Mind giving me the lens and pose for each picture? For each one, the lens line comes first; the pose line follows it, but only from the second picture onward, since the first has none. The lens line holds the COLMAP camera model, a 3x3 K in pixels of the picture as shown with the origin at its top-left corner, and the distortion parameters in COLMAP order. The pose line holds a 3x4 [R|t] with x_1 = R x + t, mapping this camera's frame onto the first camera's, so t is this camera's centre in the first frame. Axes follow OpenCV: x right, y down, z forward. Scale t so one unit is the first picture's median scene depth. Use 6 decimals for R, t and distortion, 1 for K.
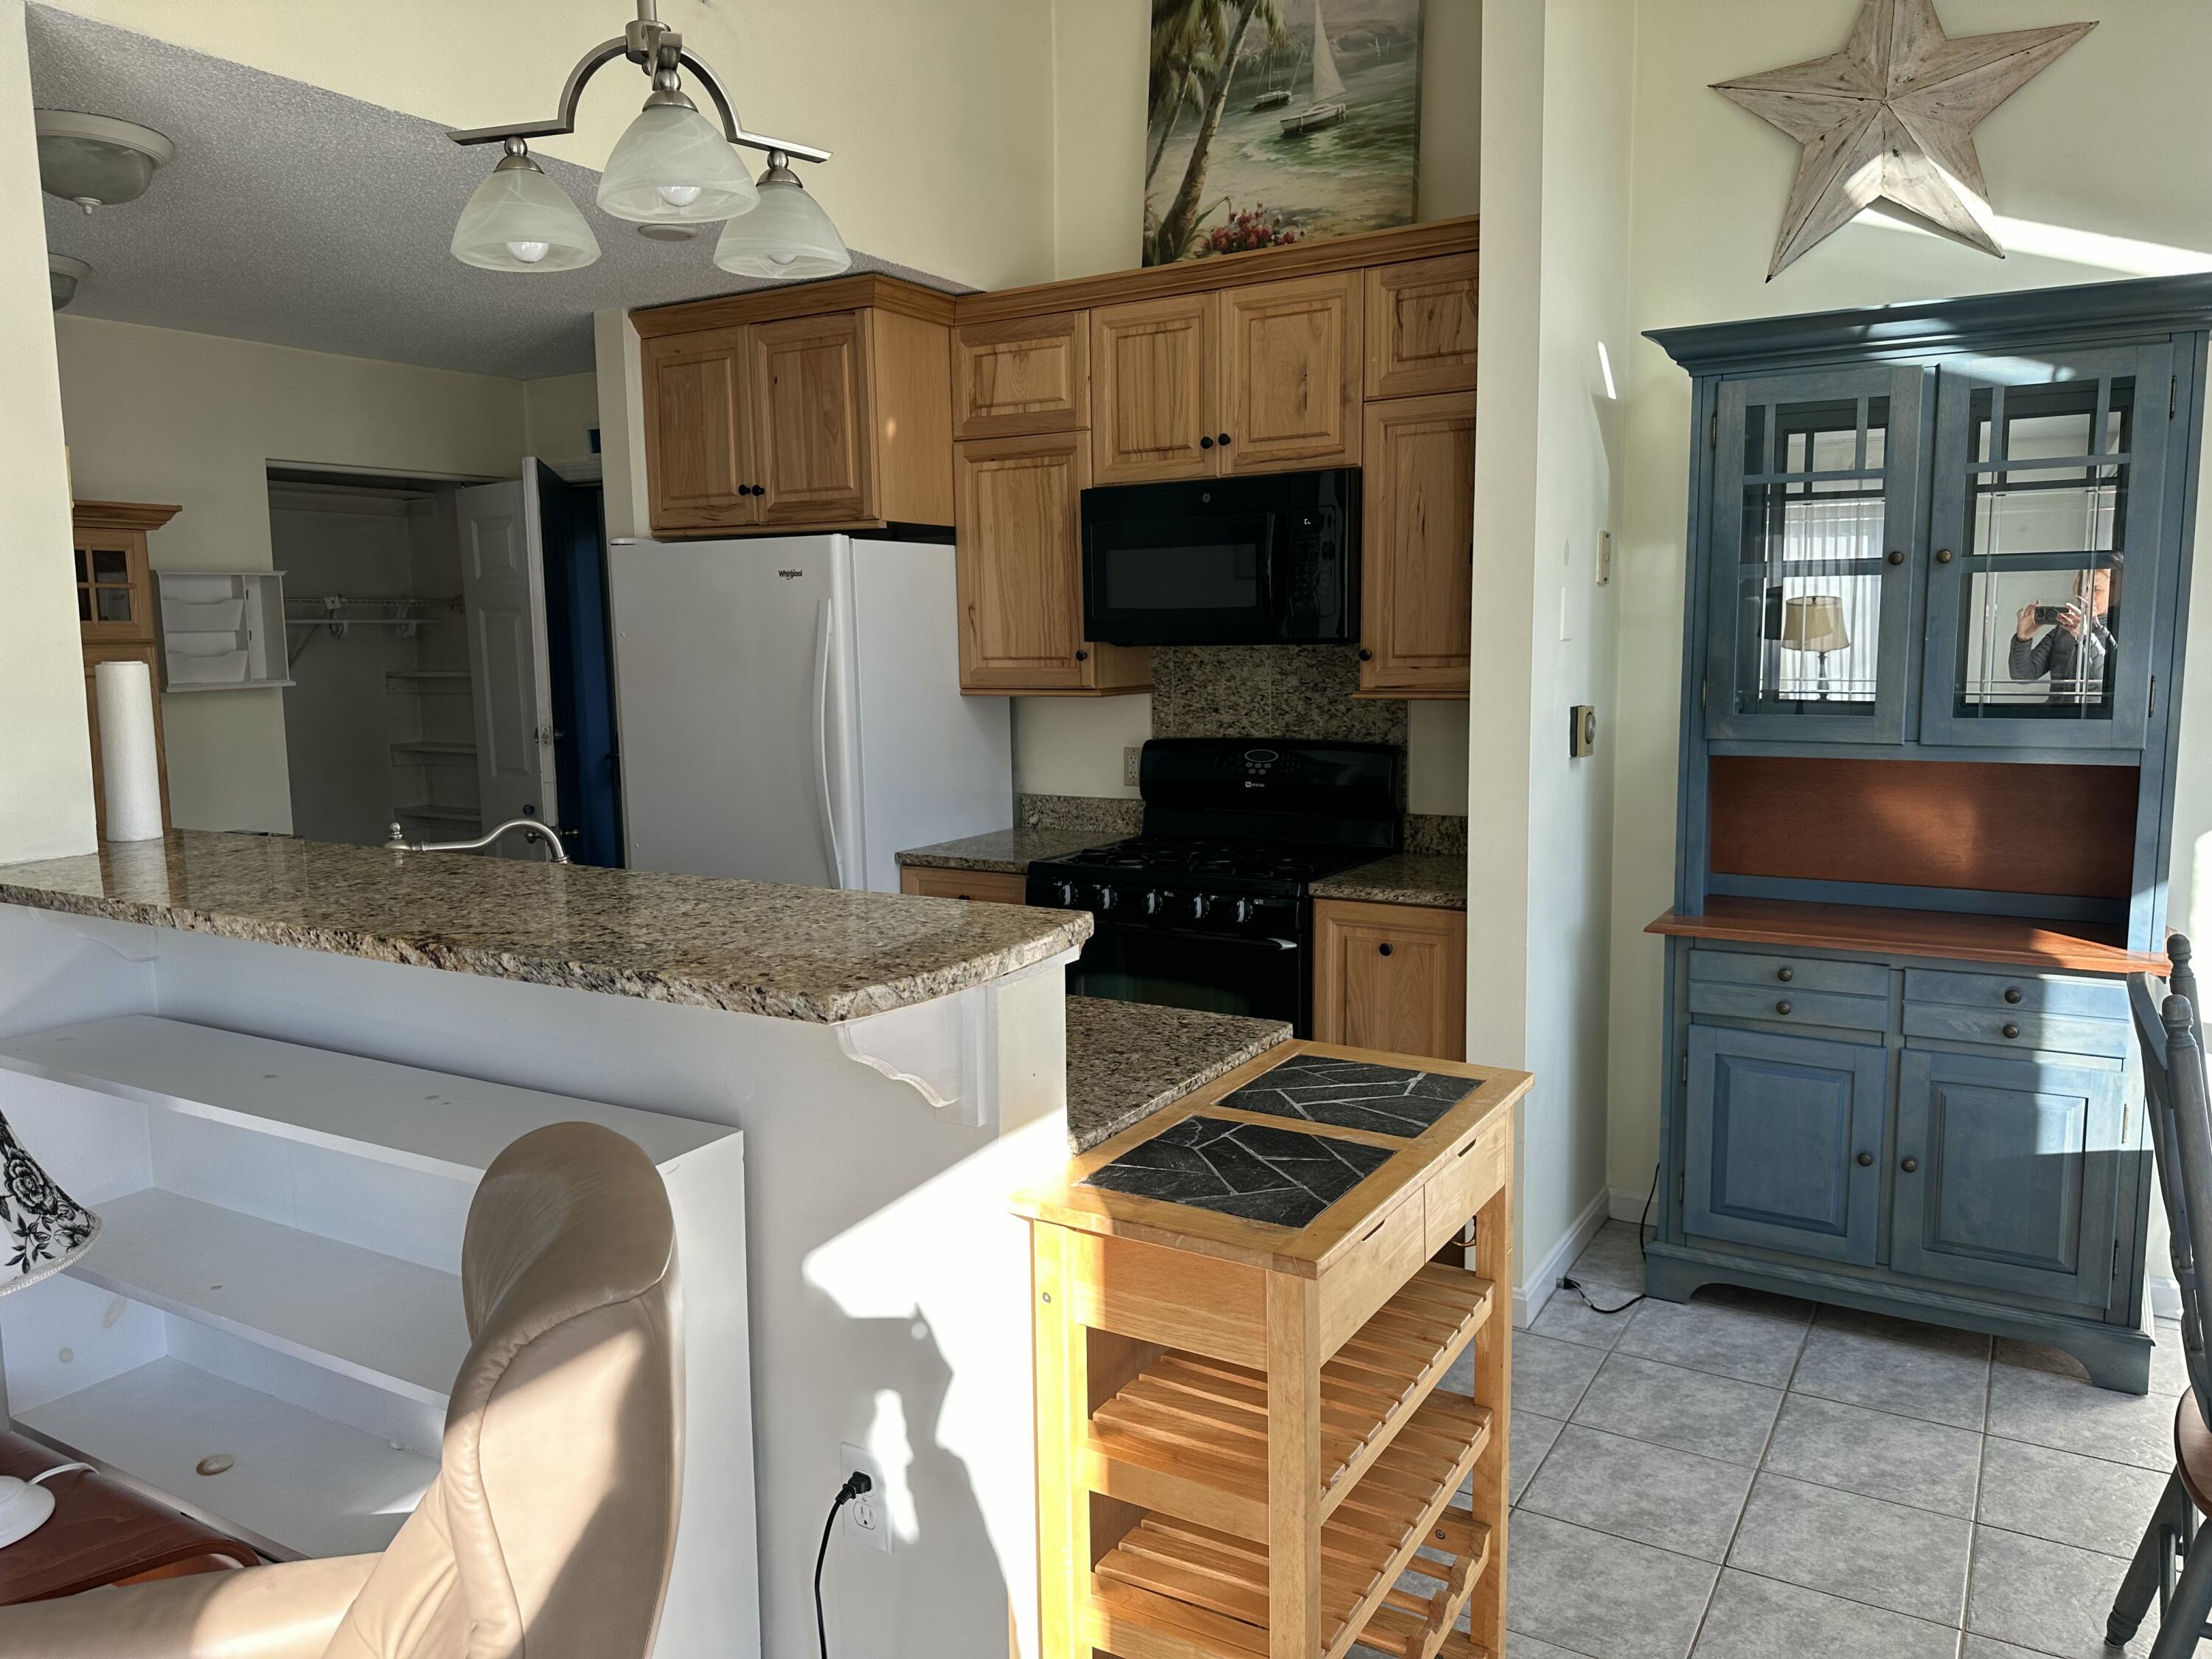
lens RADIAL K [[1546.1, 0, 1110.0], [0, 1546.1, 840.0], [0, 0, 1]] dist [0.029523, -0.034981]
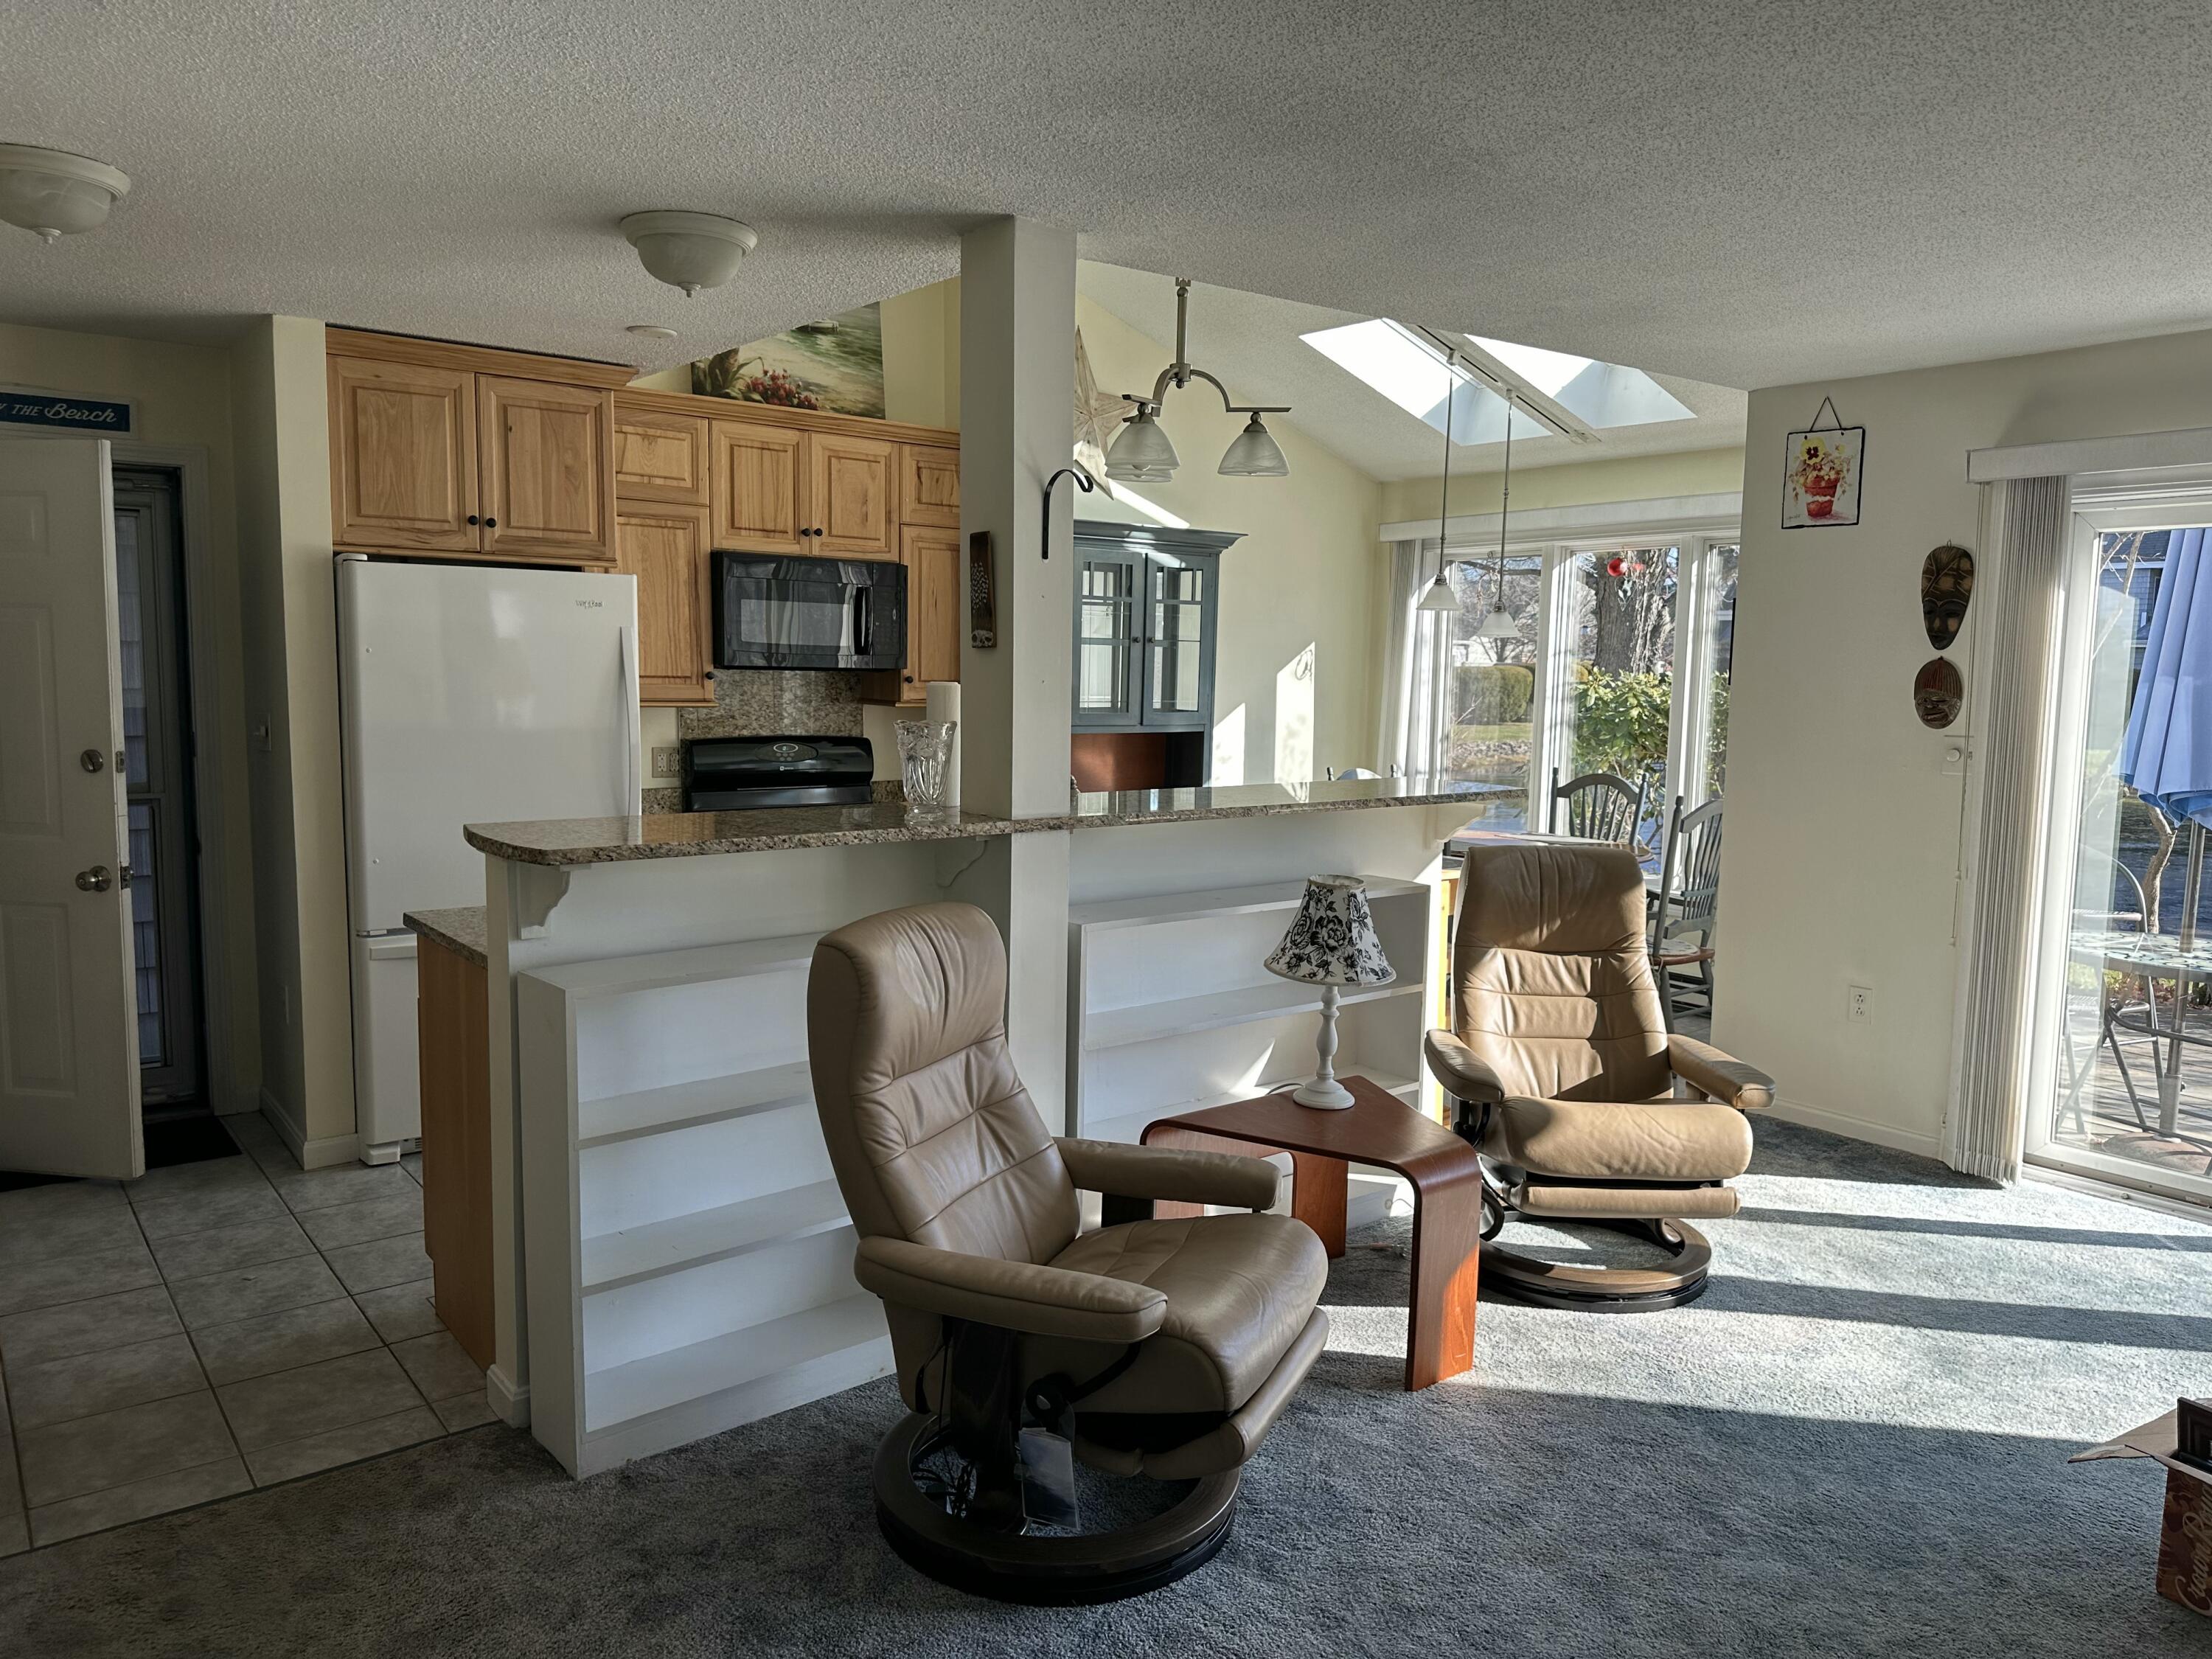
lens RADIAL K [[1546.1, 0, 1104.7], [0, 1546.1, 825.9], [0, 0, 1]] dist [0.029523, -0.034981]
pose [[0.340354, -0.079528, 0.936928, -1.170314], [0.094135, 0.994293, 0.050201, -0.027030], [-0.935573, 0.071112, 0.345898, 0.237872]]
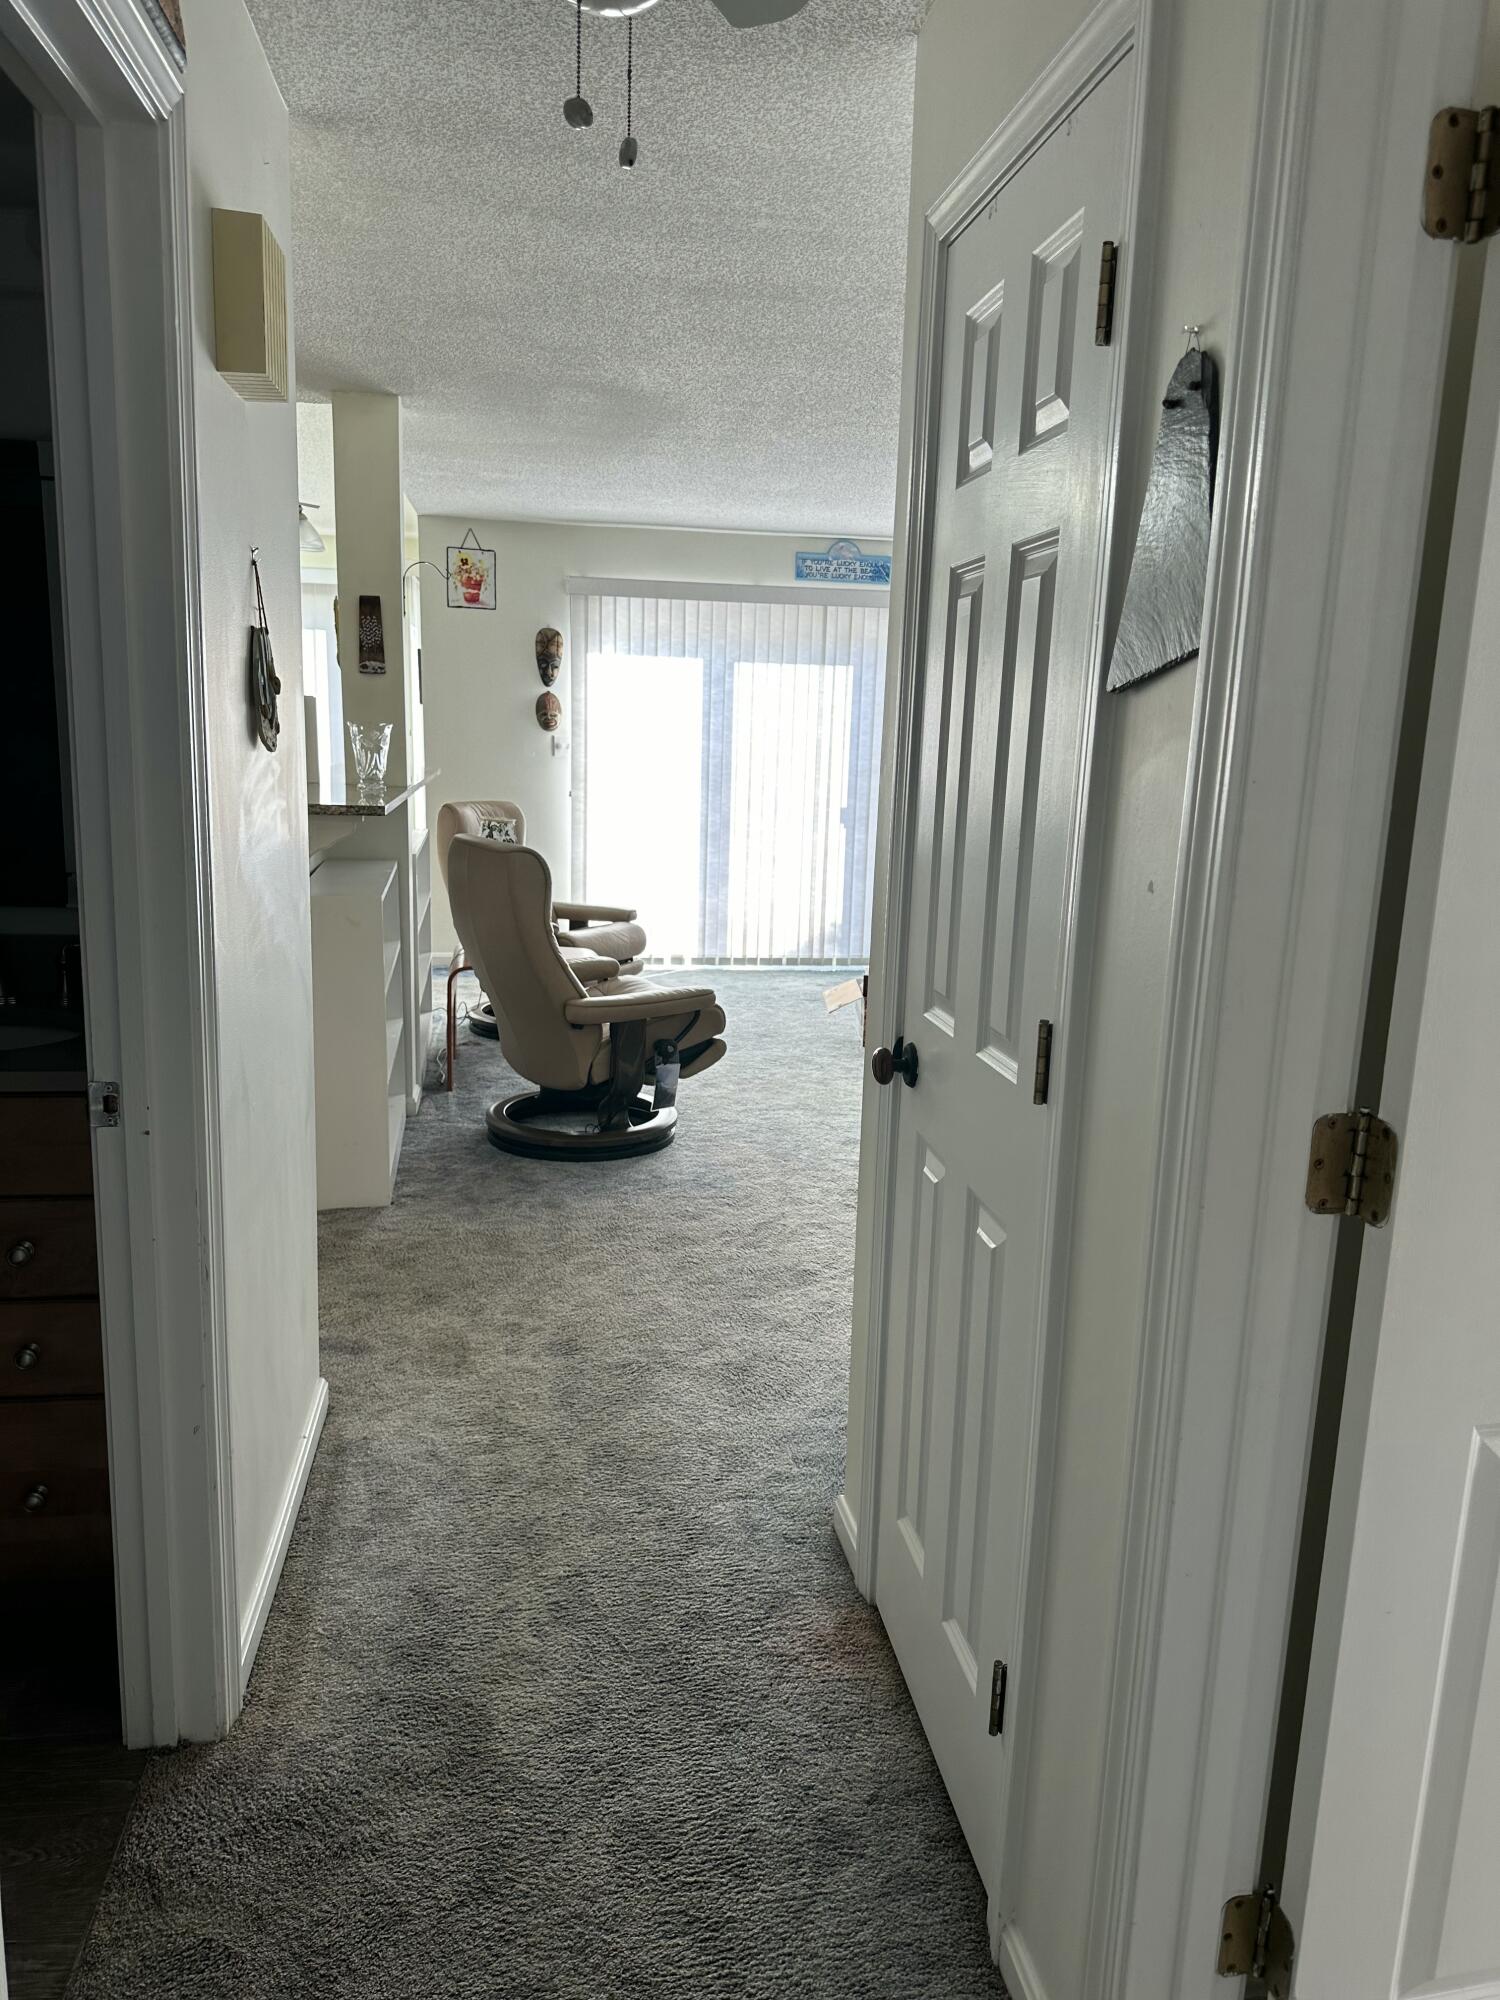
lens RADIAL K [[1397.9, 0, 744.6], [0, 1397.9, 1003.9], [0, 0, 1]] dist [0.029523, -0.034981]
pose [[-0.645048, -0.157504, 0.747734, -1.803679], [0.066942, 0.963117, 0.260622, -0.172361], [-0.761204, 0.218168, -0.610713, 1.858513]]
